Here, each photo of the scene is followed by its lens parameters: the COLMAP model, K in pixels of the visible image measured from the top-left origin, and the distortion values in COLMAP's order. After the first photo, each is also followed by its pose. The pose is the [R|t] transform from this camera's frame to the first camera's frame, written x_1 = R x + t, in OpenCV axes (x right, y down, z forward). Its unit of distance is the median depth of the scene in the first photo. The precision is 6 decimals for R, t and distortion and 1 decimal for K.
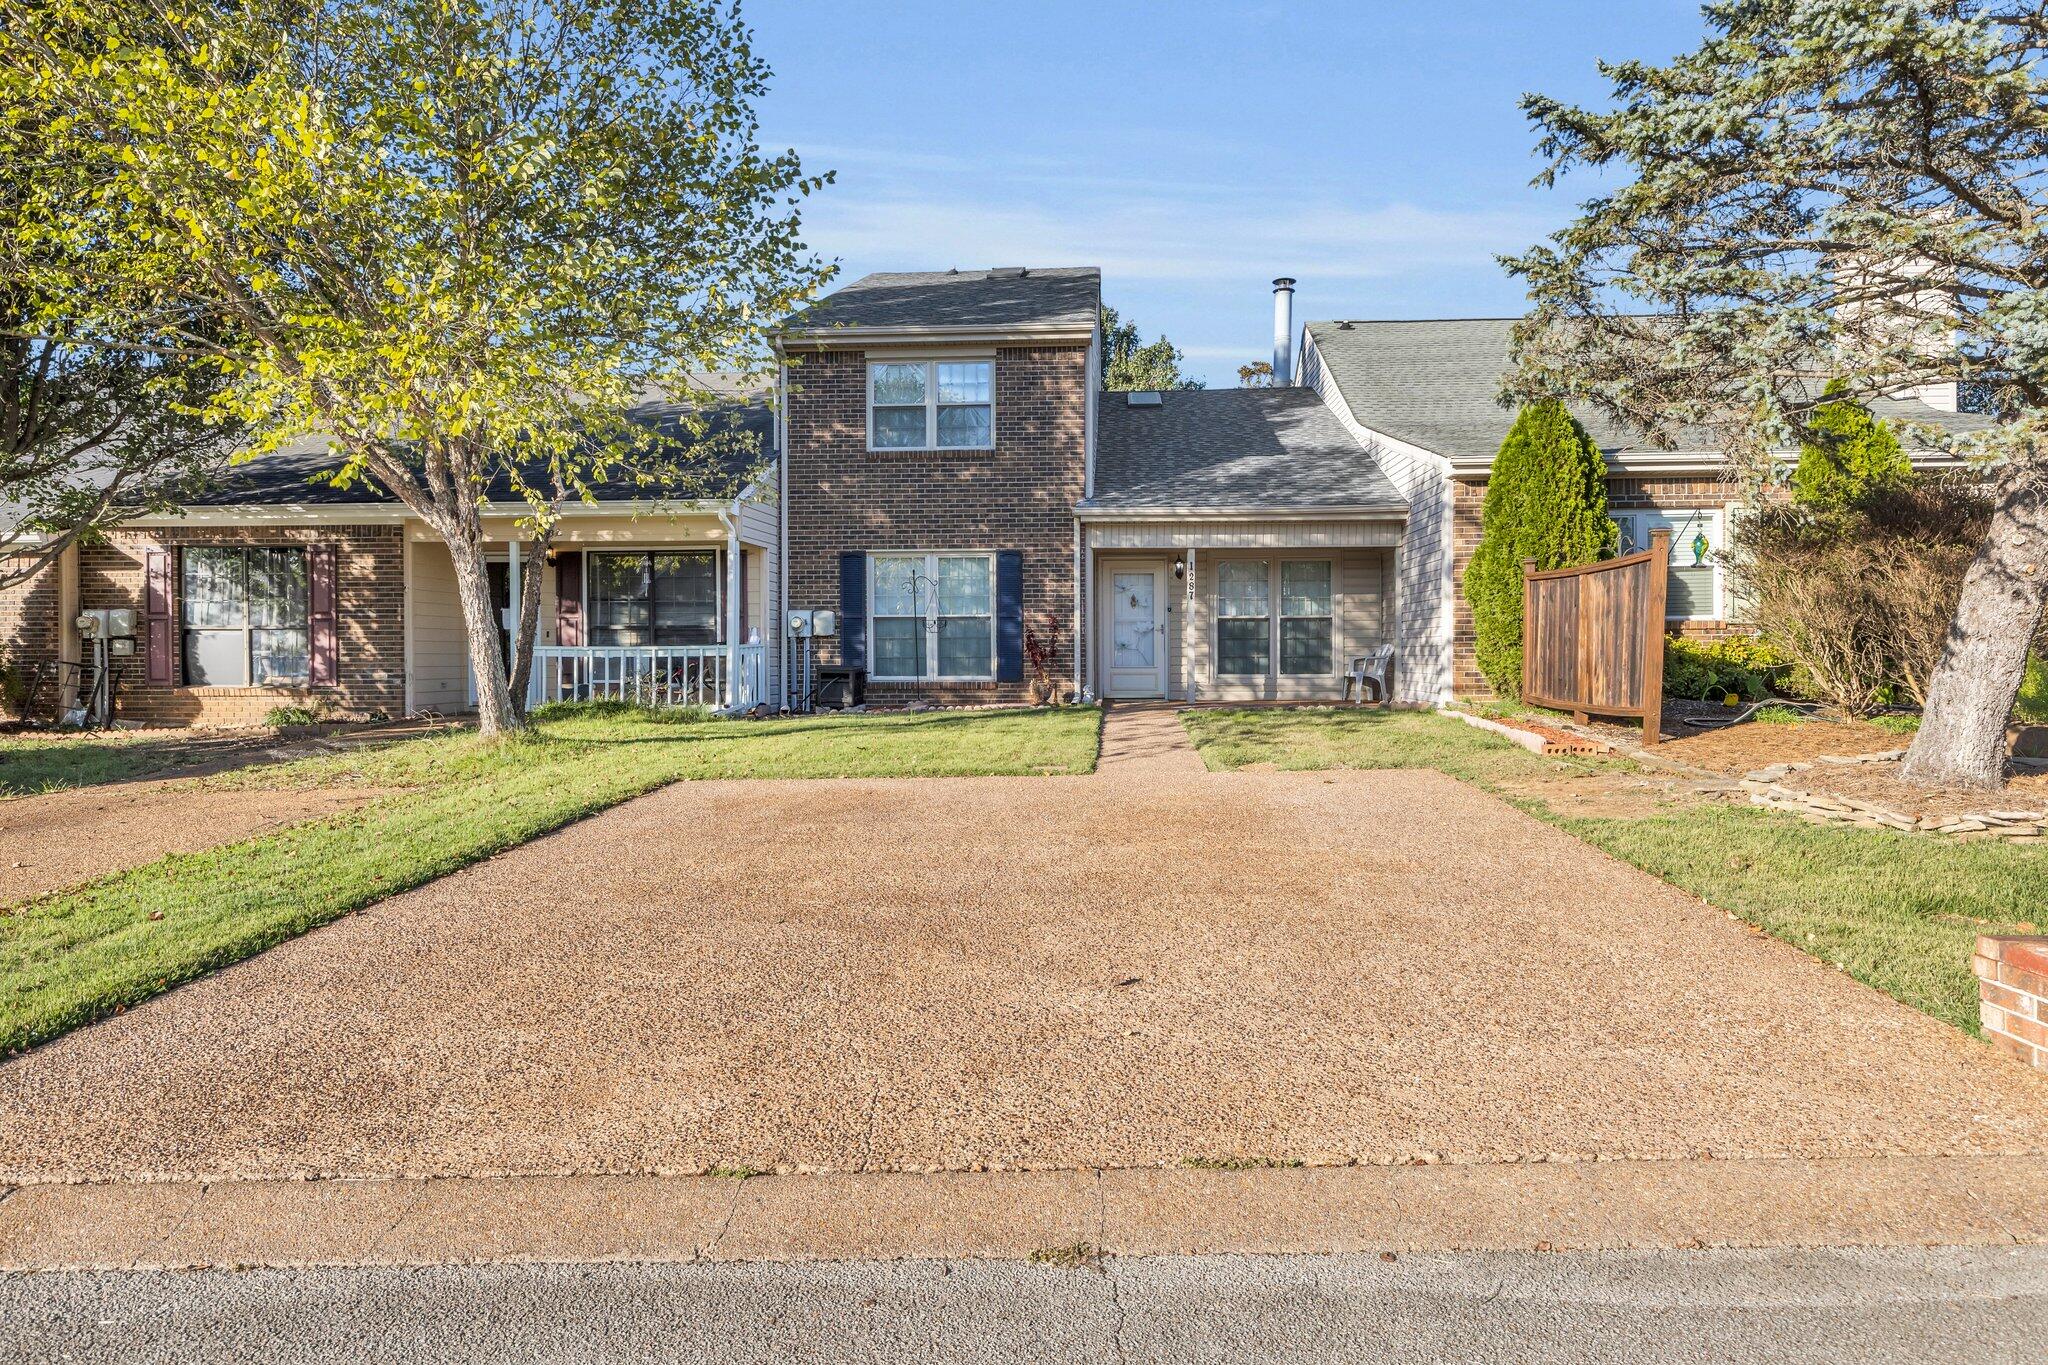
lens RADIAL K [[1235.6, 0, 1024.1], [0, 1235.6, 646.8], [0, 0, 1]] dist [-0.000825, -0.000330]
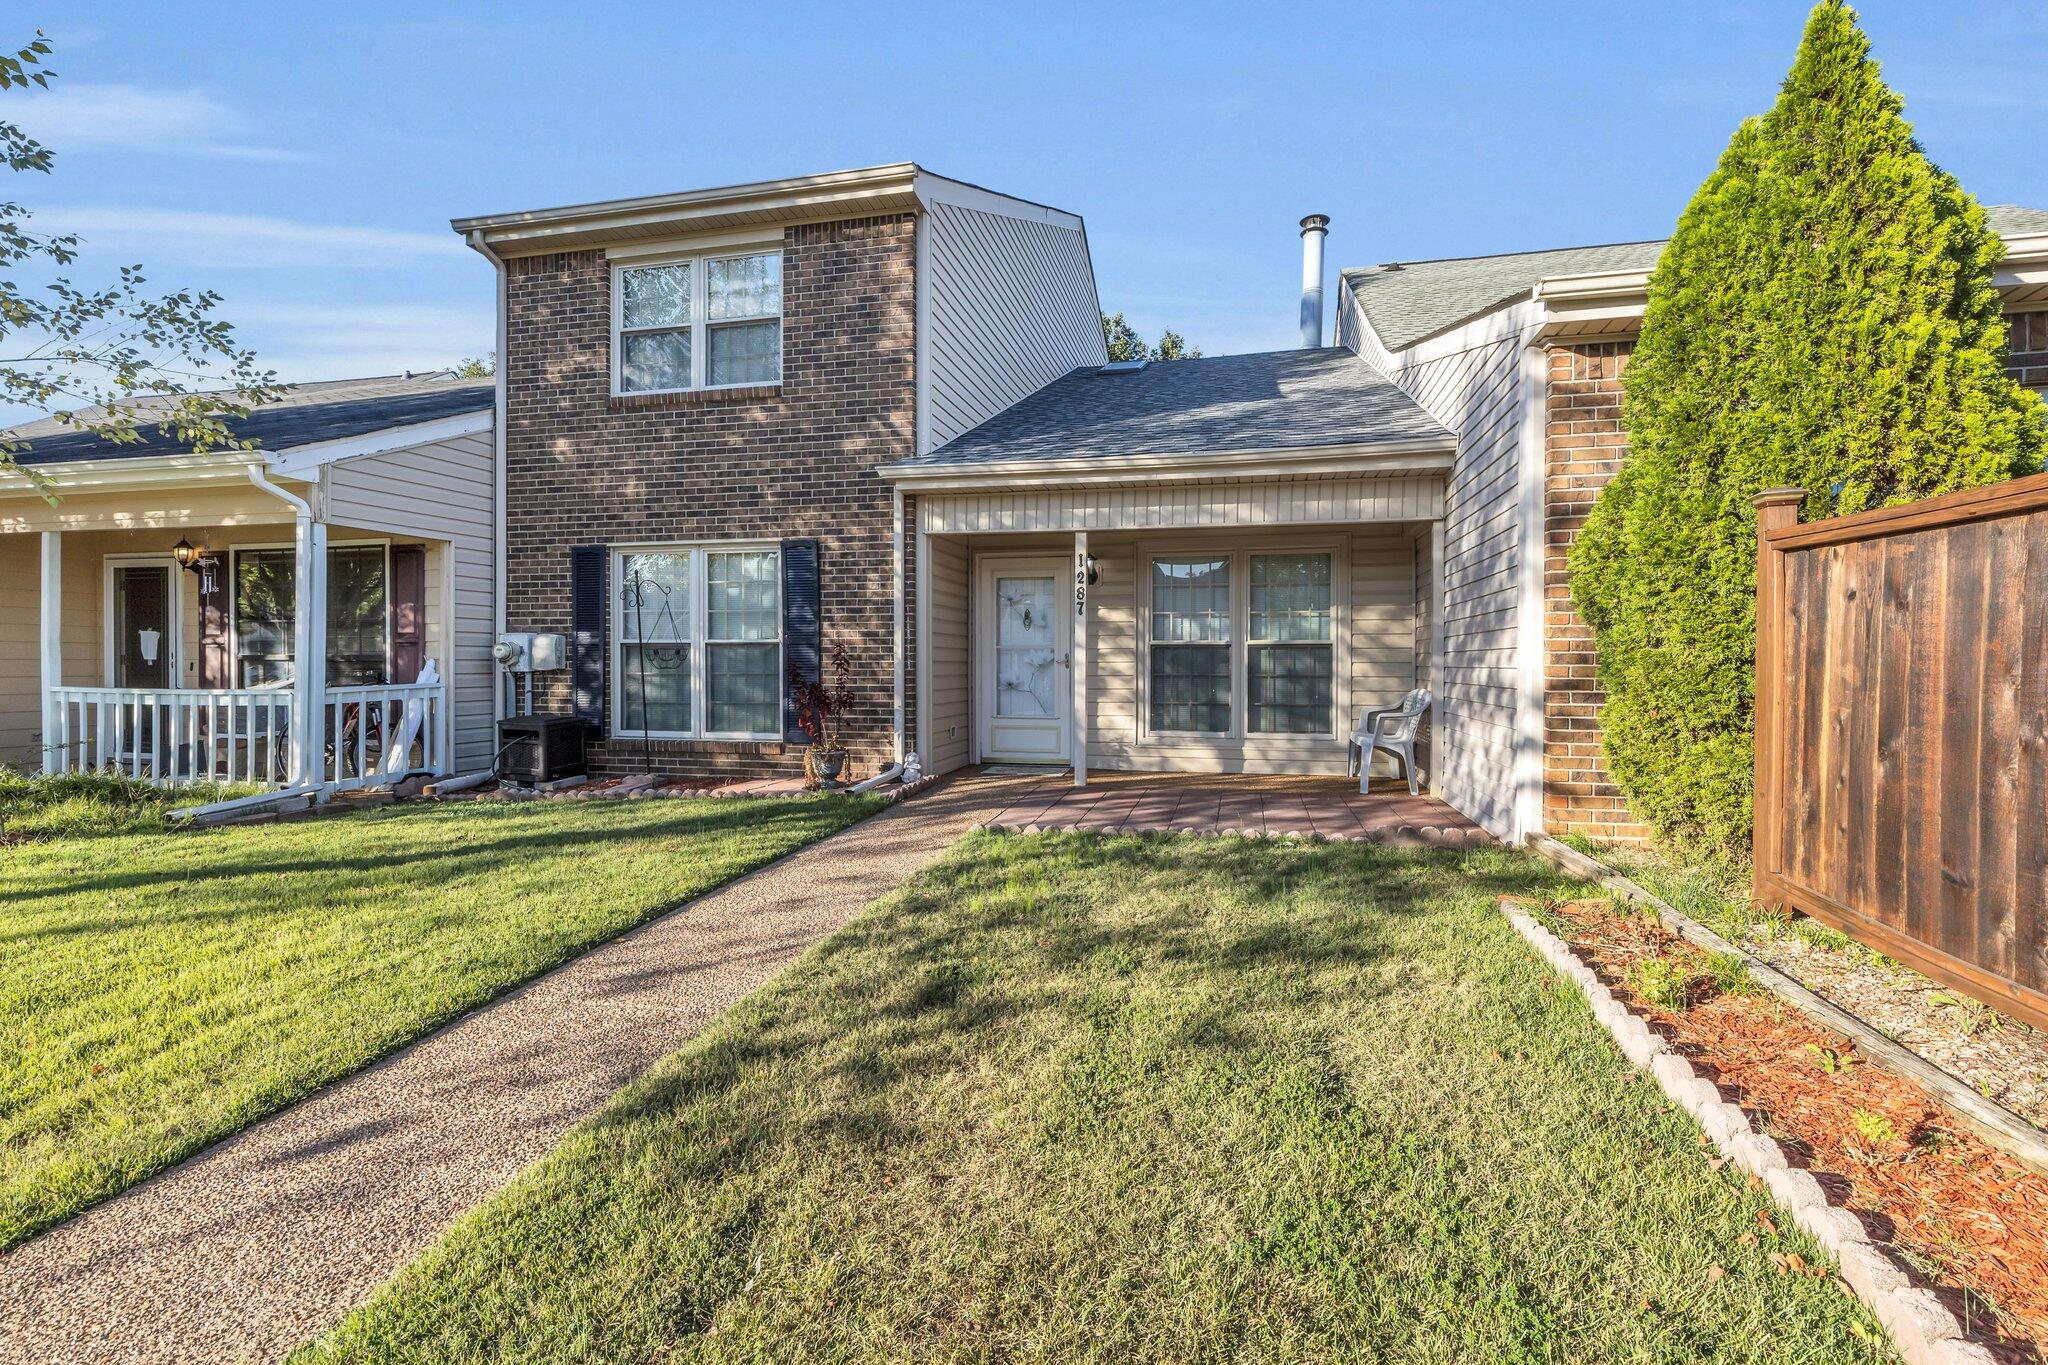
lens RADIAL K [[922.0, 0, 1026.1], [0, 922.0, 657.7], [0, 0, 1]] dist [0.001452, -0.000231]
pose [[0.985594, -0.000634, -0.169127, 0.184604], [0.002266, 0.999953, 0.009459, -0.020034], [0.169113, -0.009706, 0.985549, 0.539768]]
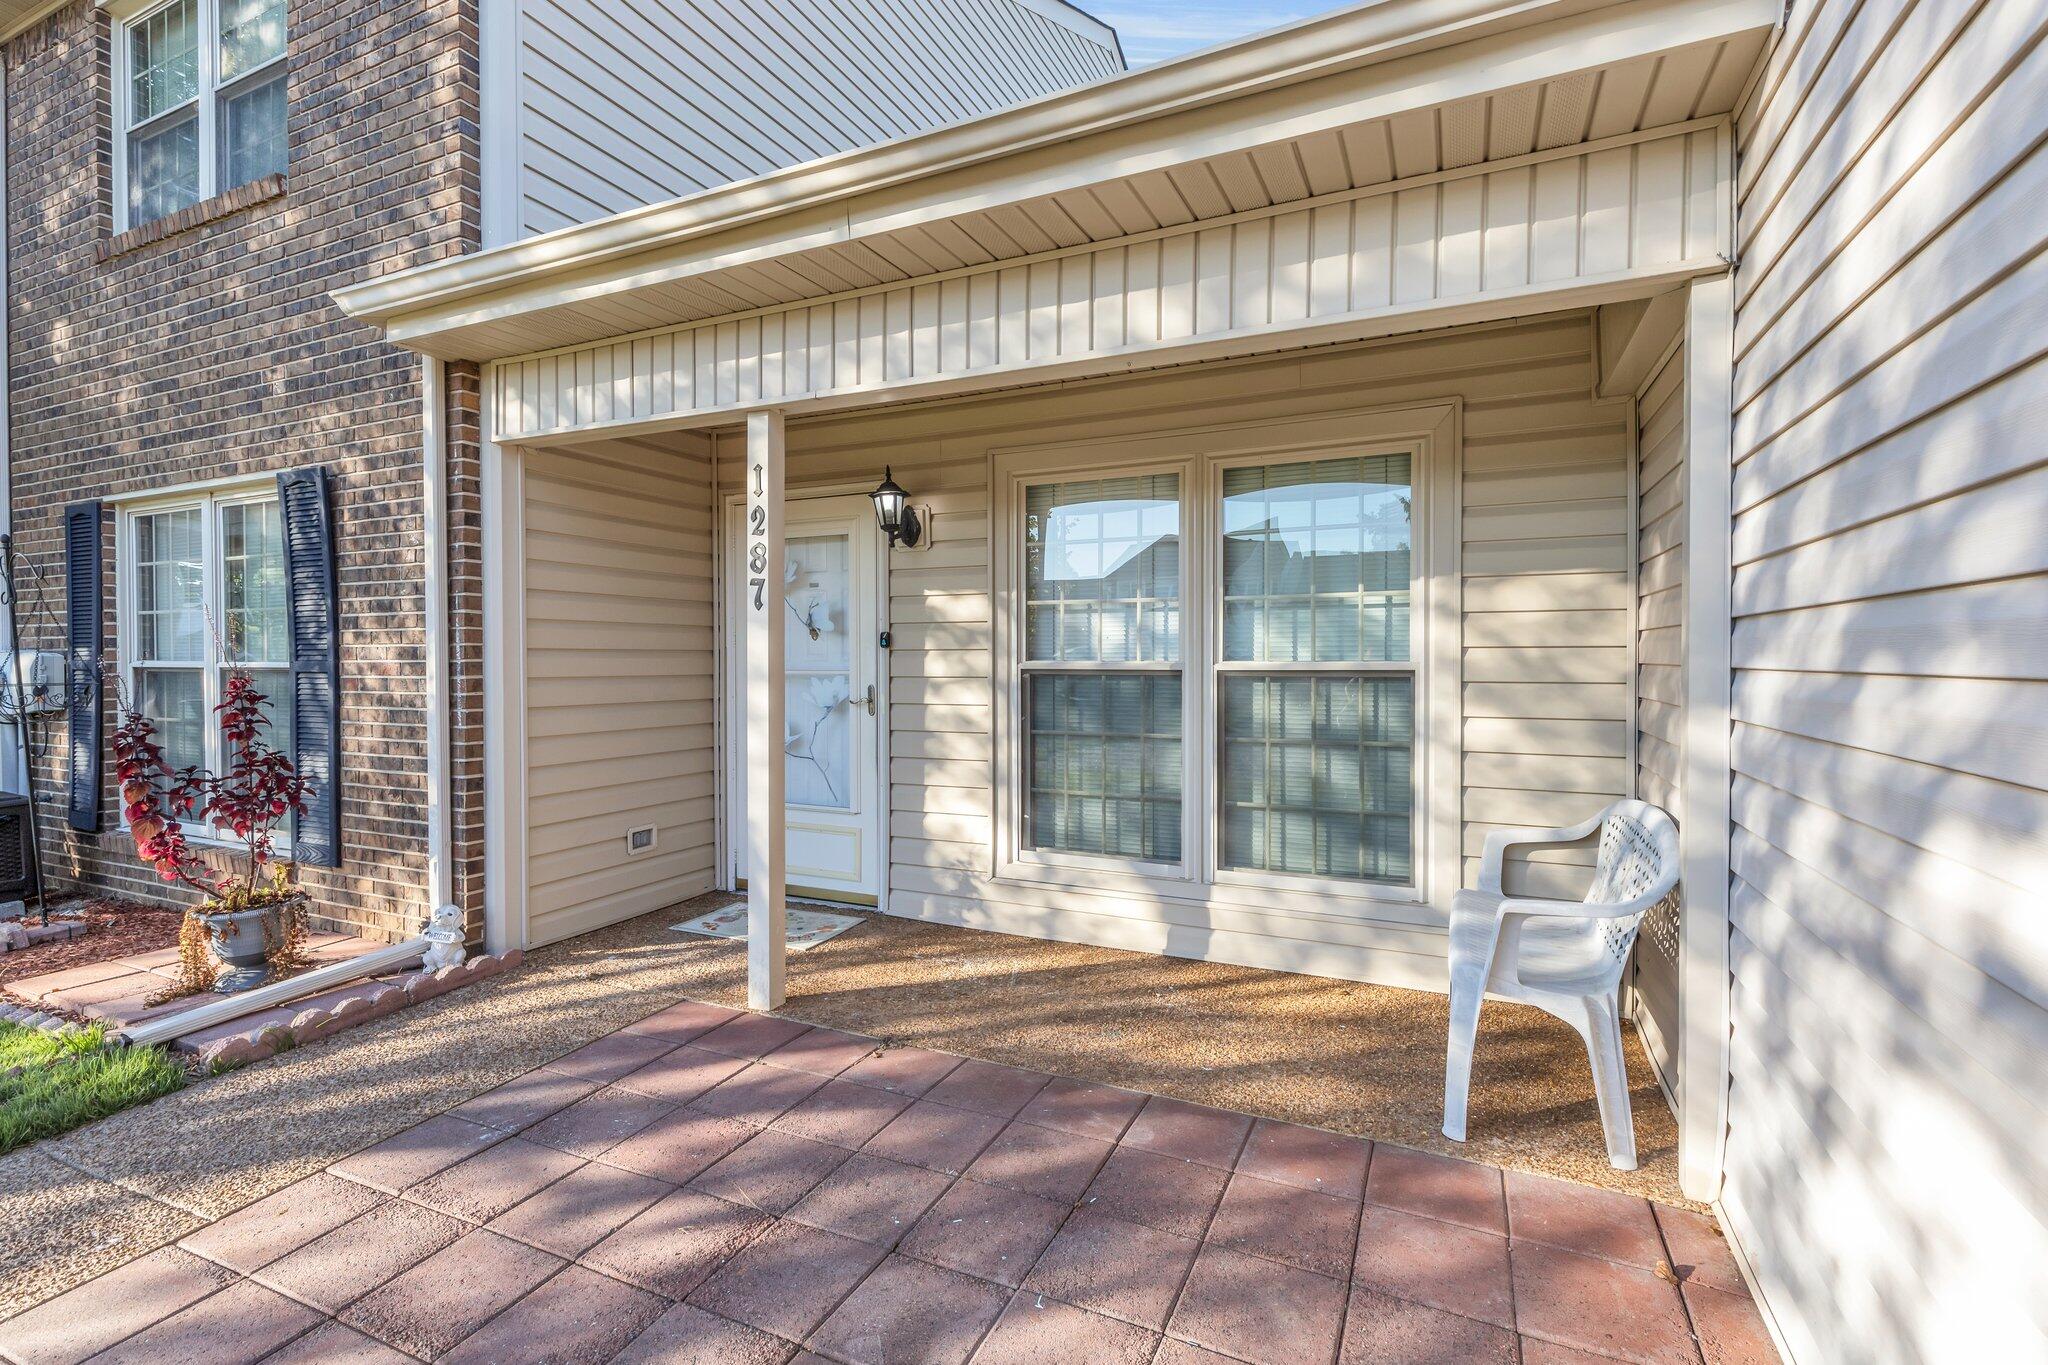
lens RADIAL K [[943.9, 0, 1028.3], [0, 943.9, 658.2], [0, 0, 1]] dist [0.000866, 0.000173]
pose [[0.931506, -0.005460, -0.363686, 0.260783], [0.011339, 0.999837, 0.014031, -0.028352], [0.363550, -0.017194, 0.931416, 0.840724]]
